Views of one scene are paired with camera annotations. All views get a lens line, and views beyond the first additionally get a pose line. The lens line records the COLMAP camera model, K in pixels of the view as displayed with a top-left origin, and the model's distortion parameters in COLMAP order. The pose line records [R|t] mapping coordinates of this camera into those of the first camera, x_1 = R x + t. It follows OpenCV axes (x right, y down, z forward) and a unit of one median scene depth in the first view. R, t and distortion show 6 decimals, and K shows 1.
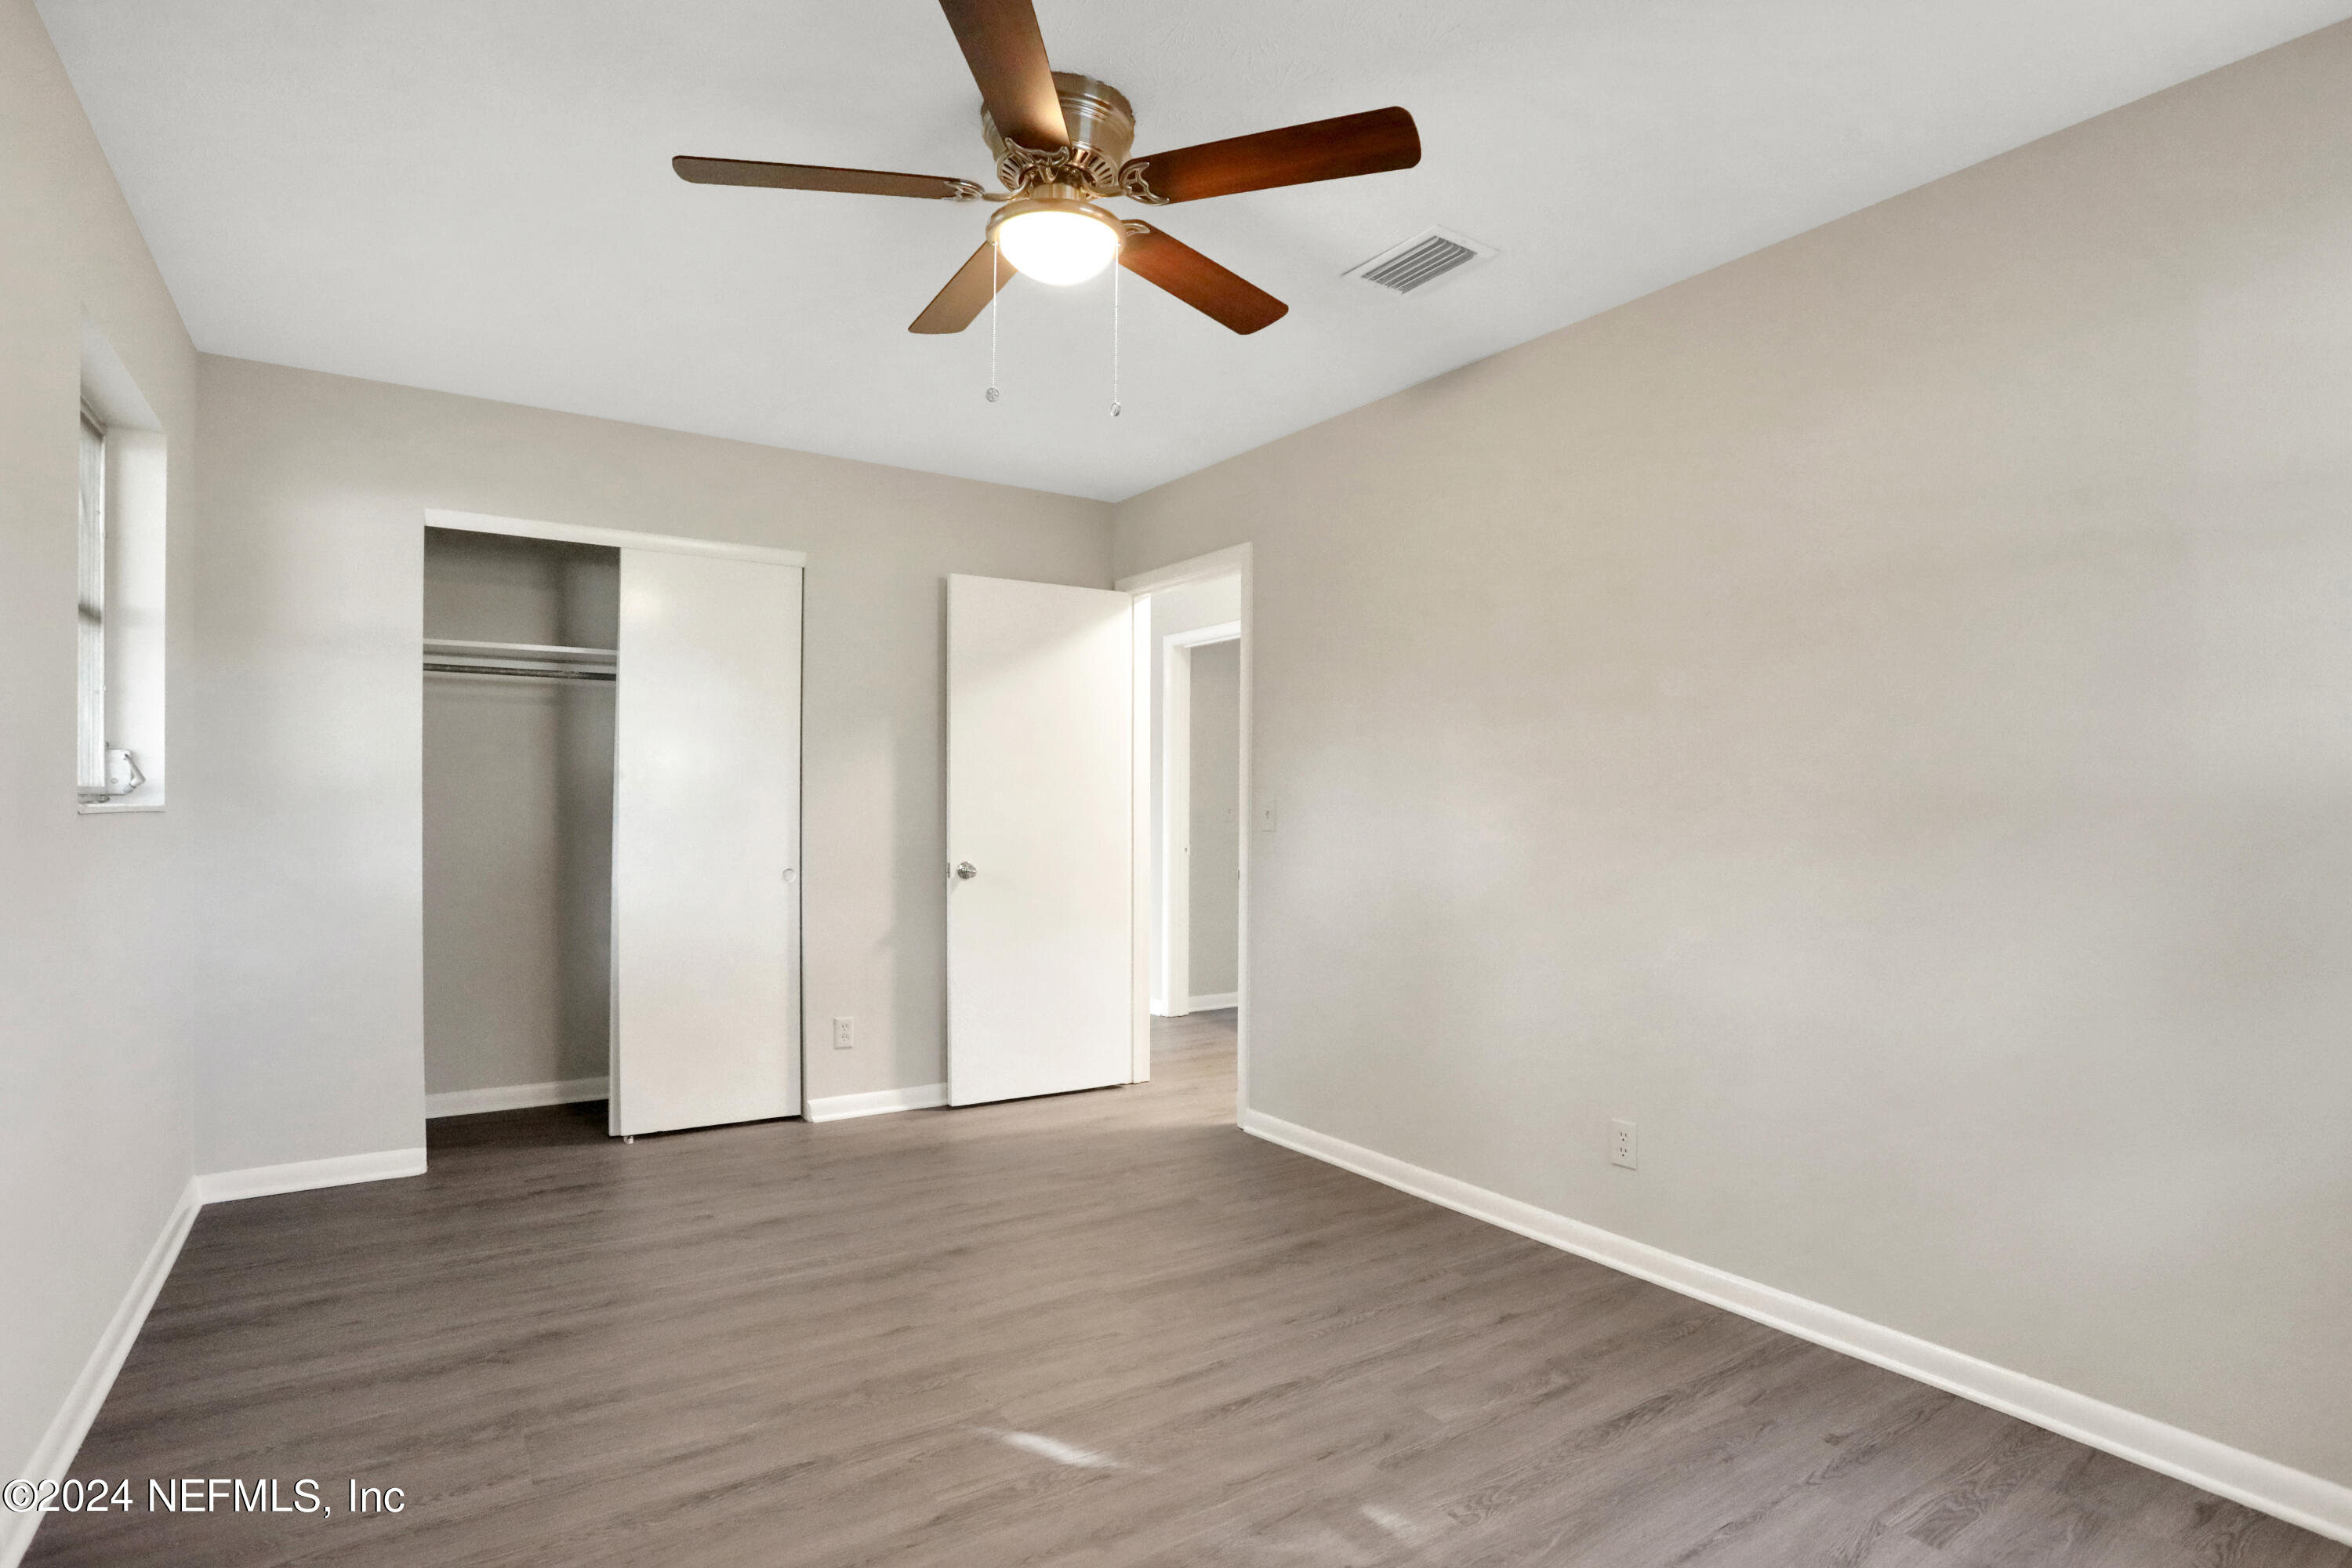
lens RADIAL K [[1162.5, 0, 1208.0], [0, 1162.5, 807.3], [0, 0, 1]] dist [-0.000247, 0.000095]
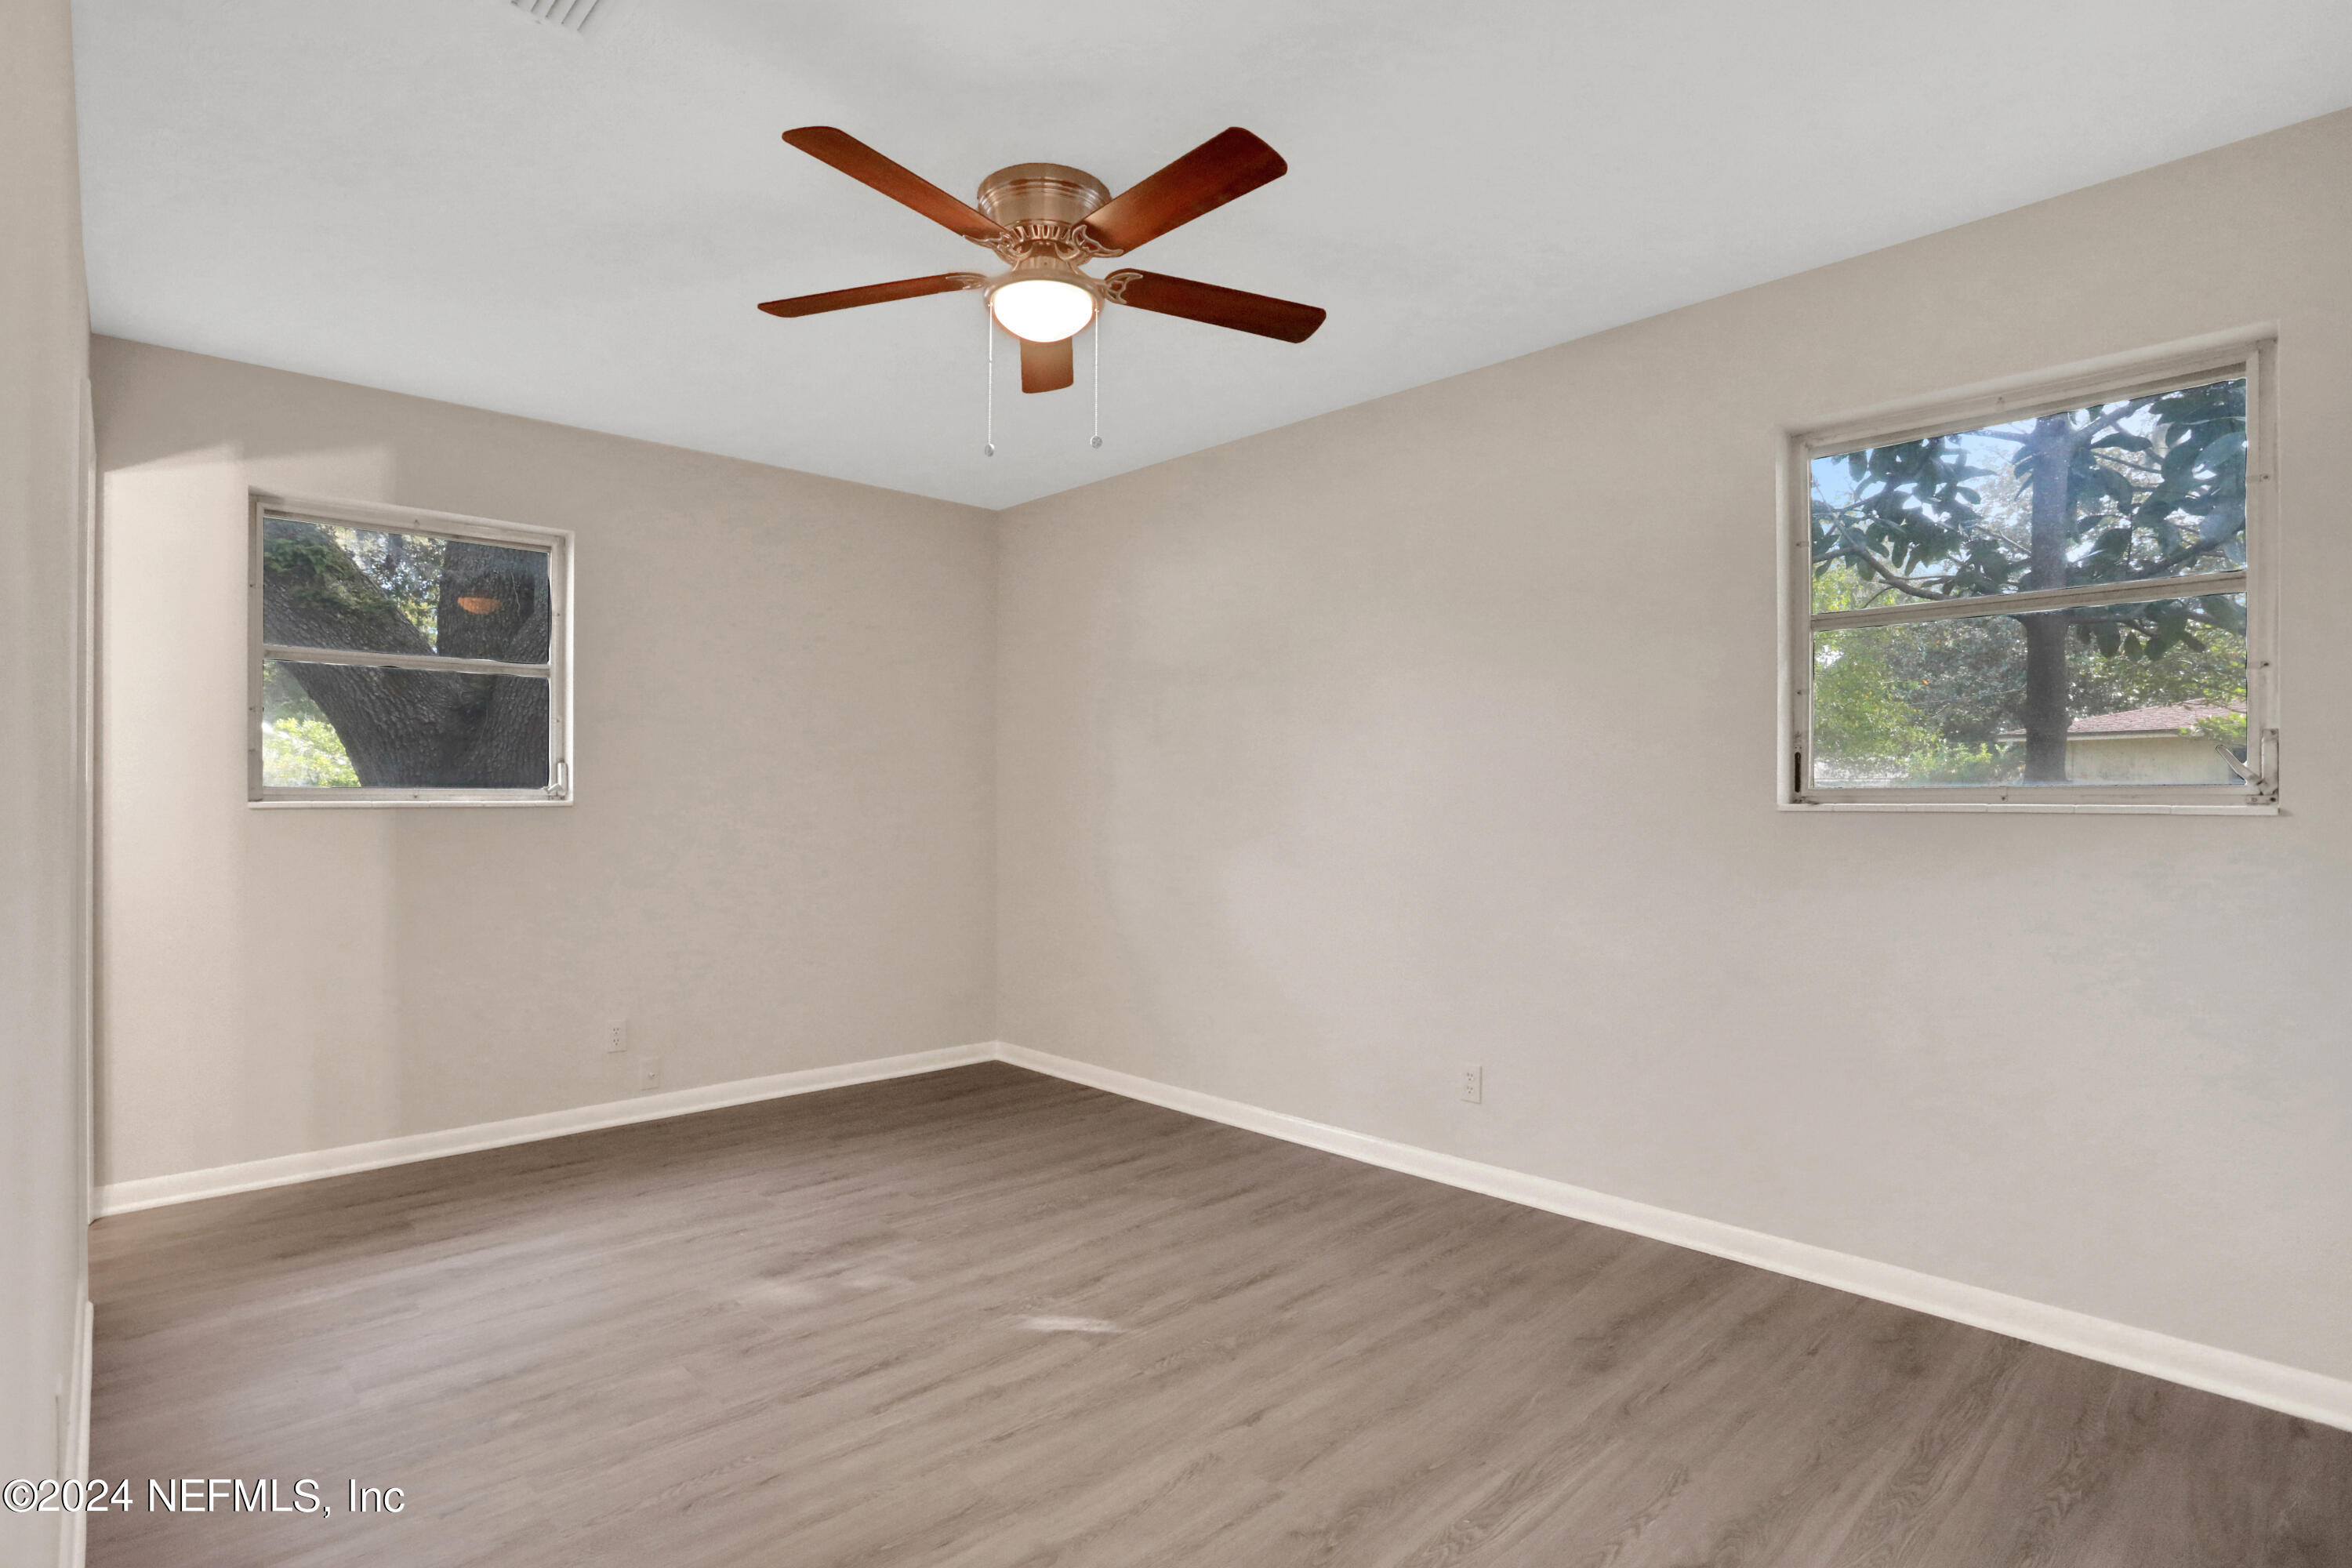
lens RADIAL K [[1162.5, 0, 1208.0], [0, 1162.5, 807.3], [0, 0, 1]] dist [-0.000247, 0.000095]
pose [[-0.986527, -0.003789, -0.163552, -0.103093], [-0.003984, 0.999992, 0.000864, -0.002081], [0.163548, 0.001504, -0.986534, 2.103890]]
